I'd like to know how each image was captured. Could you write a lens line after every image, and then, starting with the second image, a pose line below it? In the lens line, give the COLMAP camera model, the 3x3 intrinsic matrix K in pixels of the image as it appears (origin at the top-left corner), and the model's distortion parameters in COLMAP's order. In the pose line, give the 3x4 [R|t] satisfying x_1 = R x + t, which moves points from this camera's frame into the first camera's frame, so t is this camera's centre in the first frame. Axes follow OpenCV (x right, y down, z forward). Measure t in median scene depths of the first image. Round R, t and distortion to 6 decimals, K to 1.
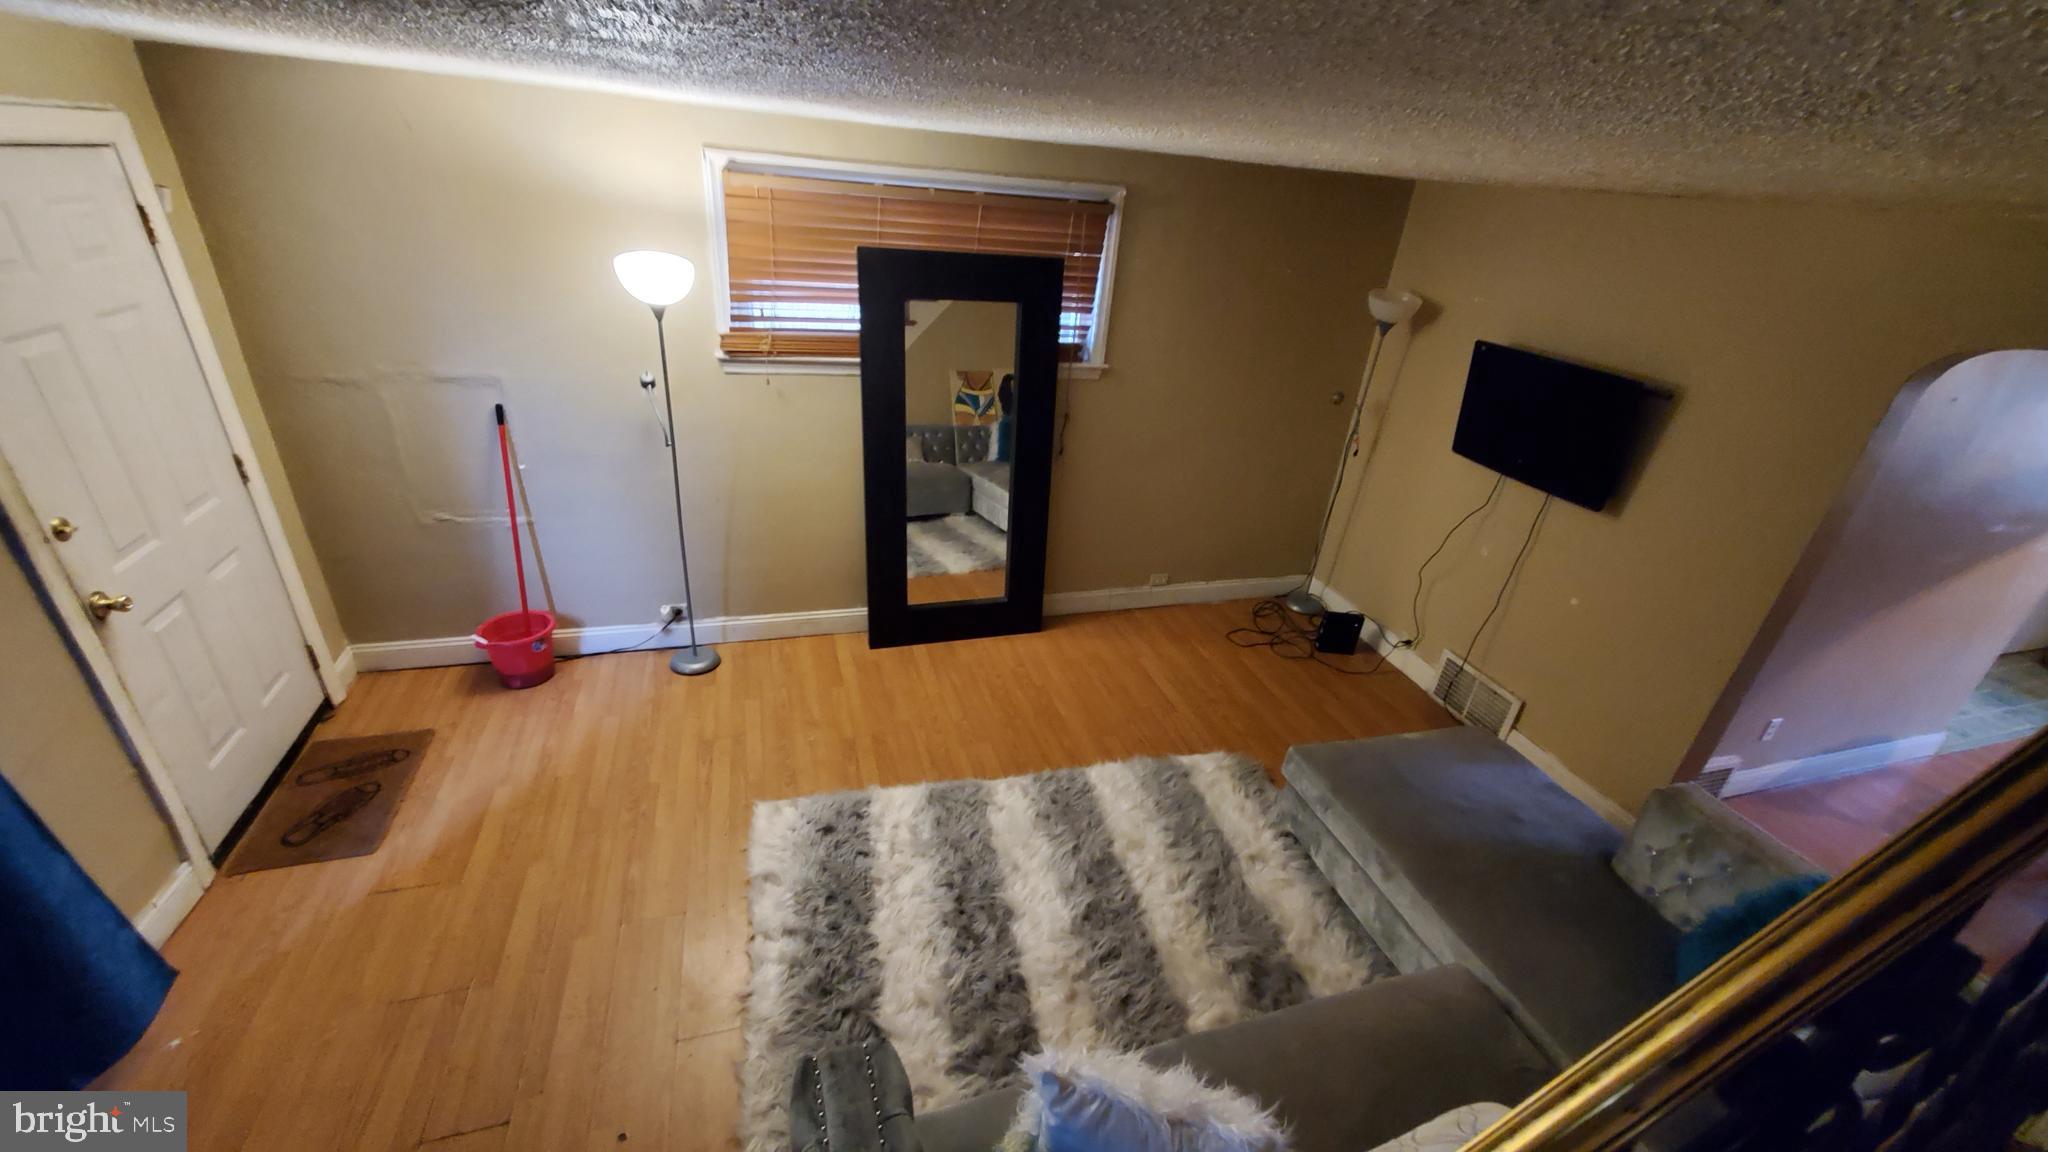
lens RADIAL K [[813.0, 0, 1029.1], [0, 813.0, 611.4], [0, 0, 1]] dist [0.001681, 0.000350]
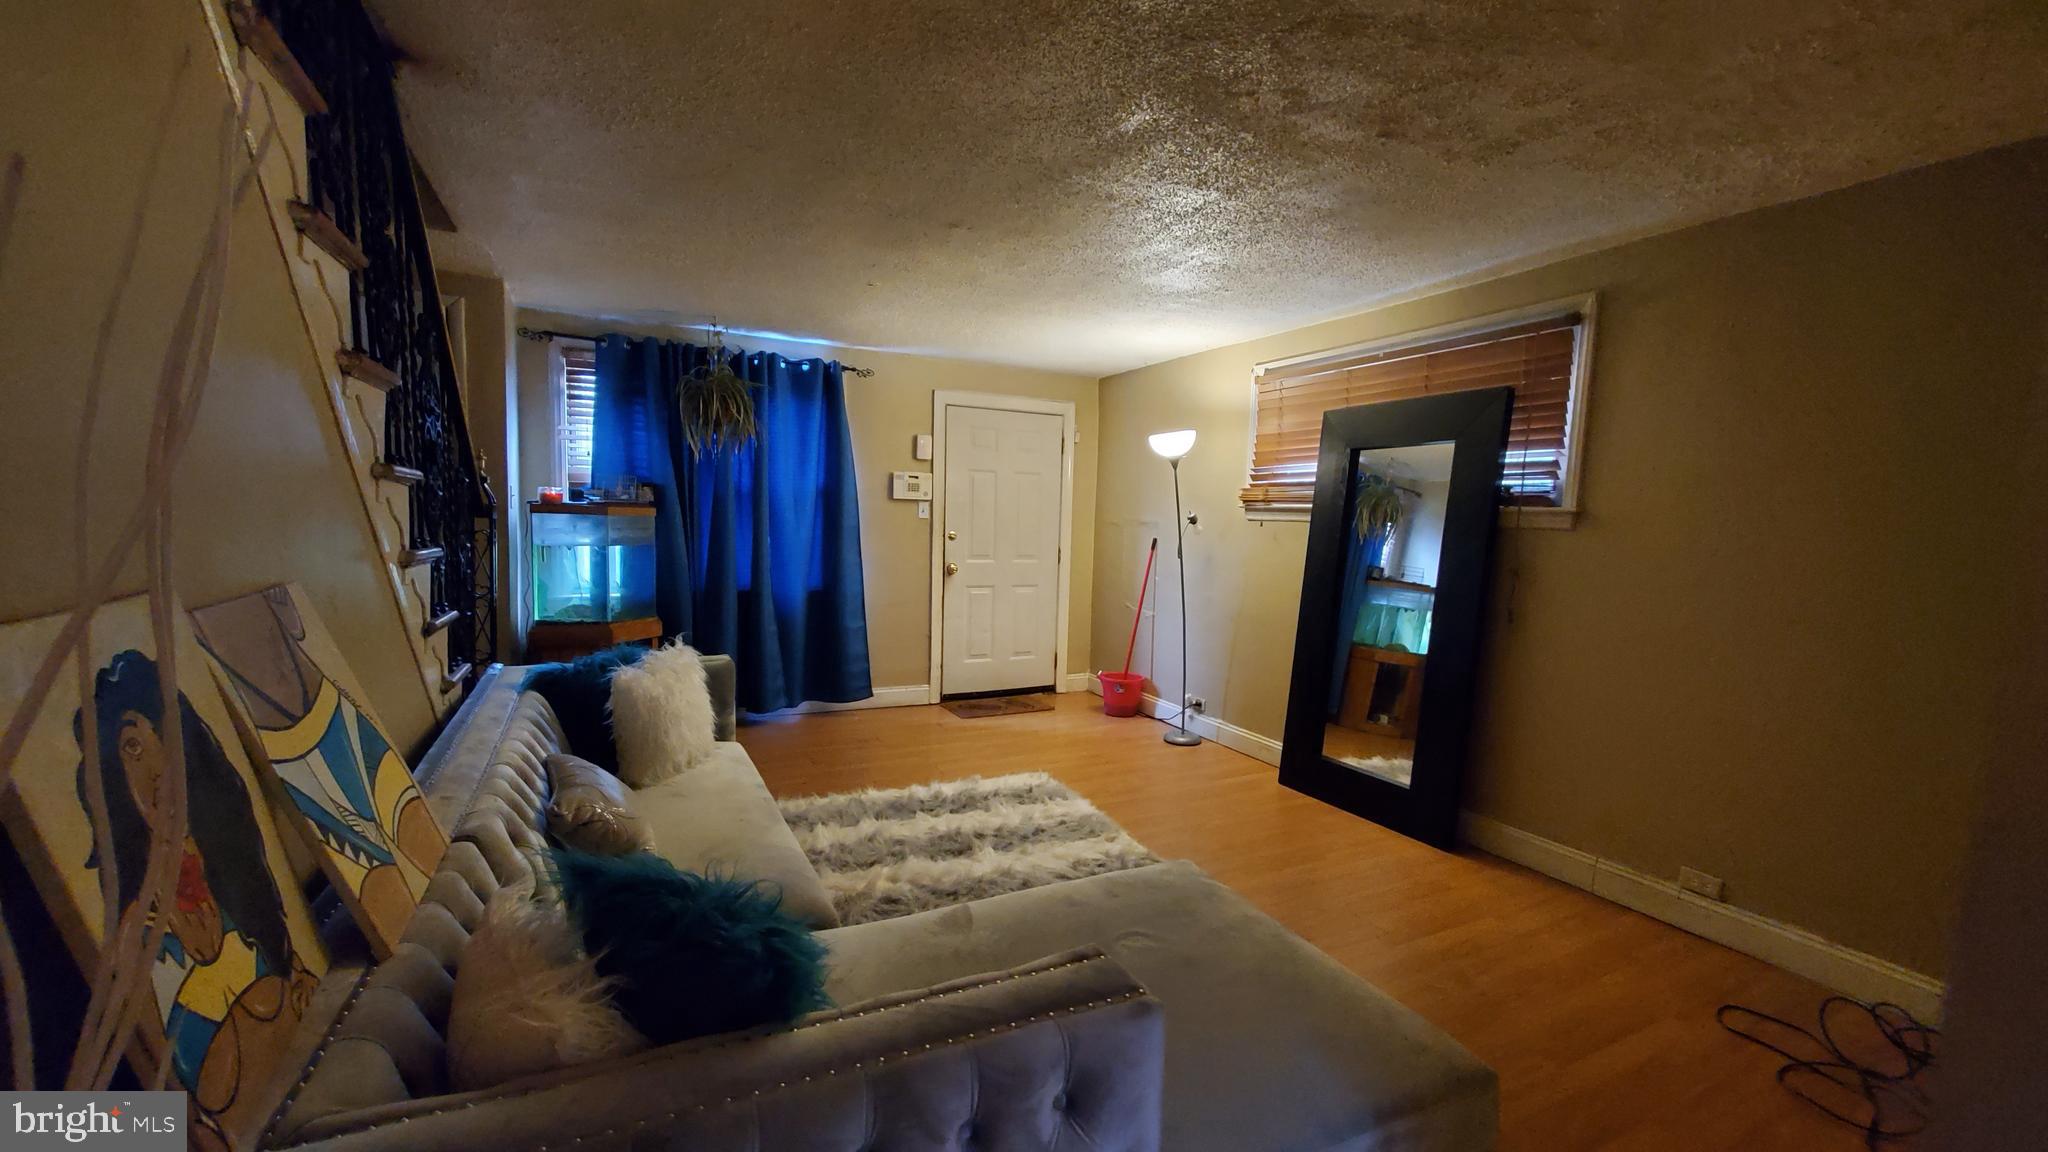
lens RADIAL K [[813.0, 0, 1029.1], [0, 813.0, 611.4], [0, 0, 1]] dist [0.001681, 0.000350]
pose [[0.151675, 0.036058, -0.987773, 0.836853], [-0.483810, 0.874146, -0.042380, 0.059566], [0.861929, 0.484322, 0.150031, 0.547578]]
